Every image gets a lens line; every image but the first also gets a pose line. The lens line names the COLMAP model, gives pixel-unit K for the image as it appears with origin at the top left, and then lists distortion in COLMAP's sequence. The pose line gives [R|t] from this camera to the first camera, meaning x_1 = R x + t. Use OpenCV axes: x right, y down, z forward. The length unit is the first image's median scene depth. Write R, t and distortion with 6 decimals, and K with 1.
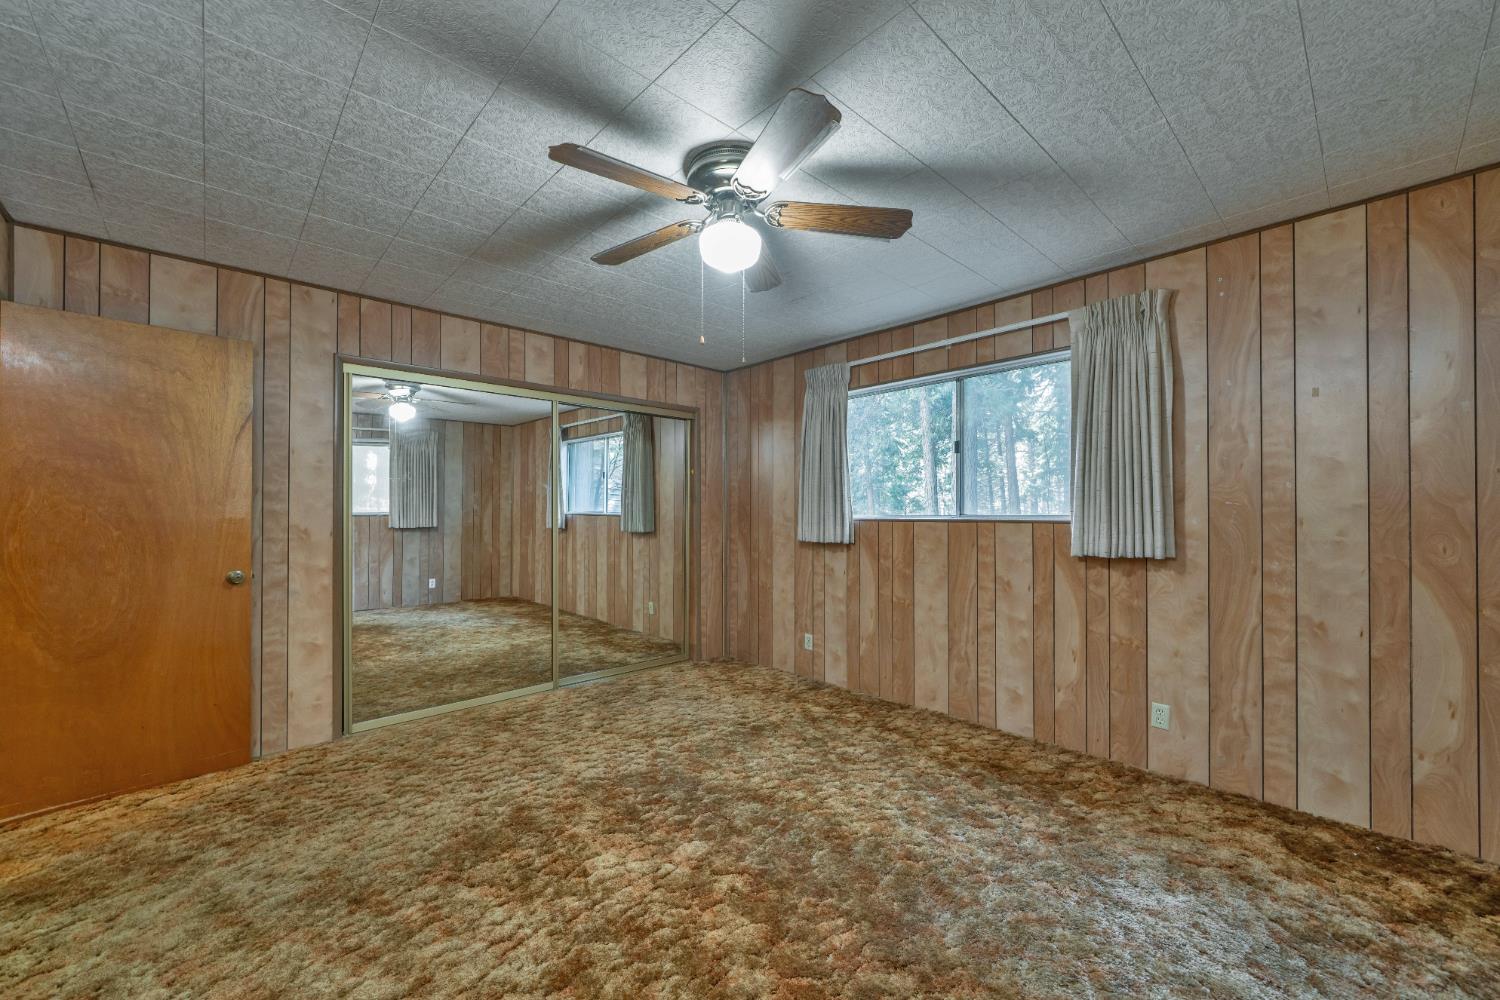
lens RADIAL K [[587.3, 0, 741.9], [0, 587.3, 506.6], [0, 0, 1]] dist [-0.000570, 0.000170]
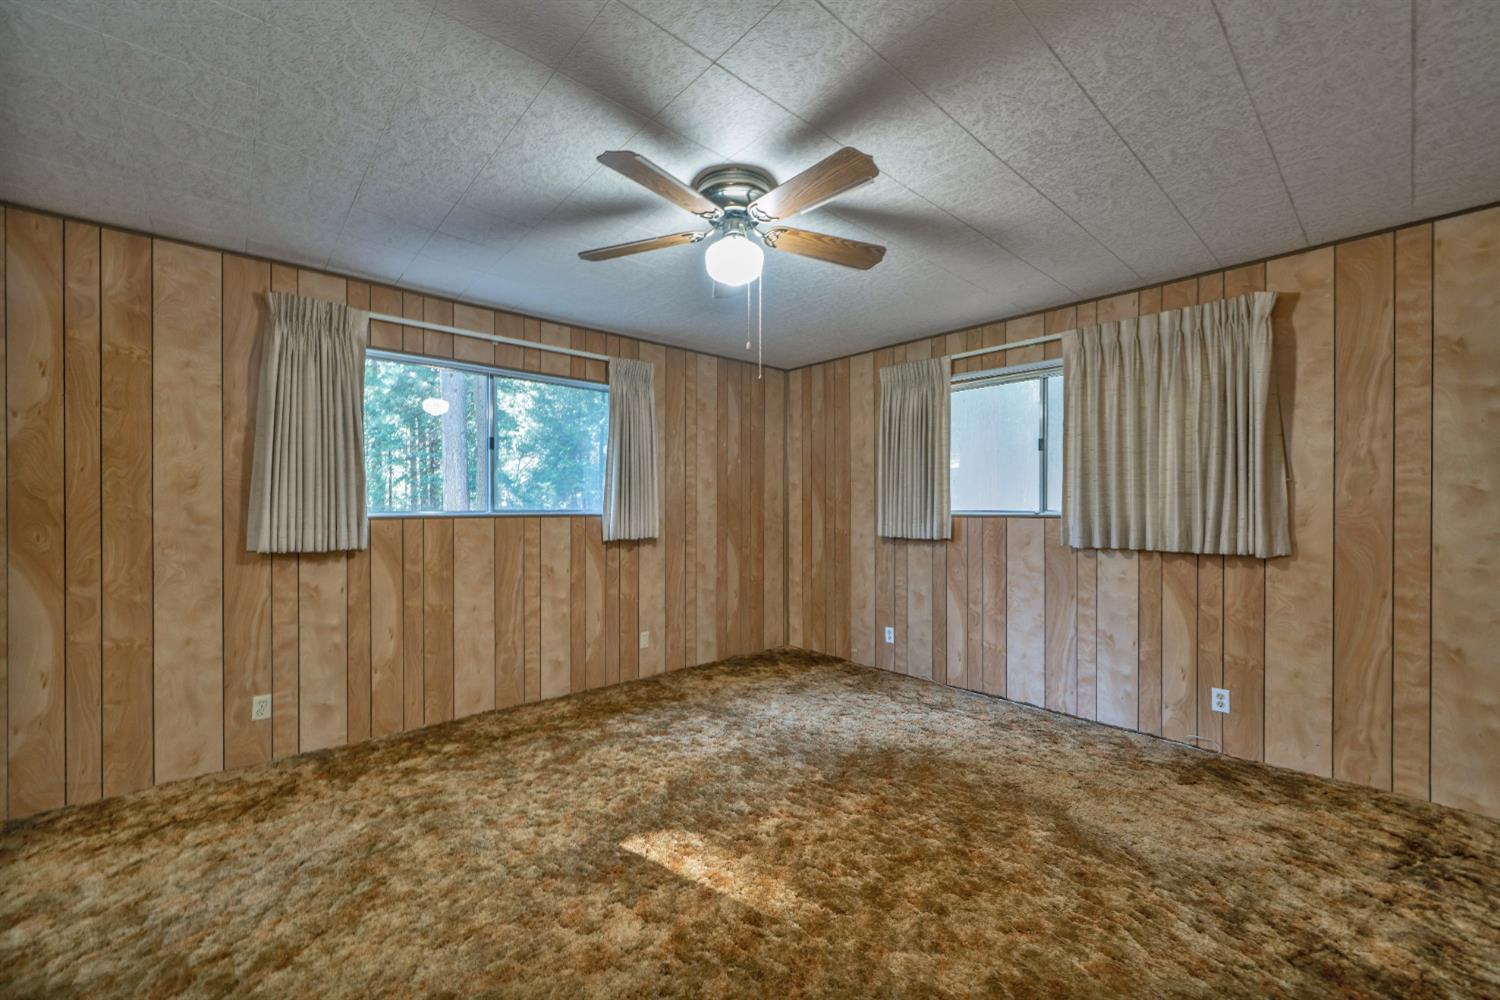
lens RADIAL K [[587.3, 0, 741.9], [0, 587.3, 506.6], [0, 0, 1]] dist [-0.000570, 0.000170]
pose [[0.023111, -0.001338, 0.999732, -0.702585], [-0.011279, 0.999935, 0.001599, 0.000932], [-0.999669, -0.011313, 0.023094, 0.609528]]
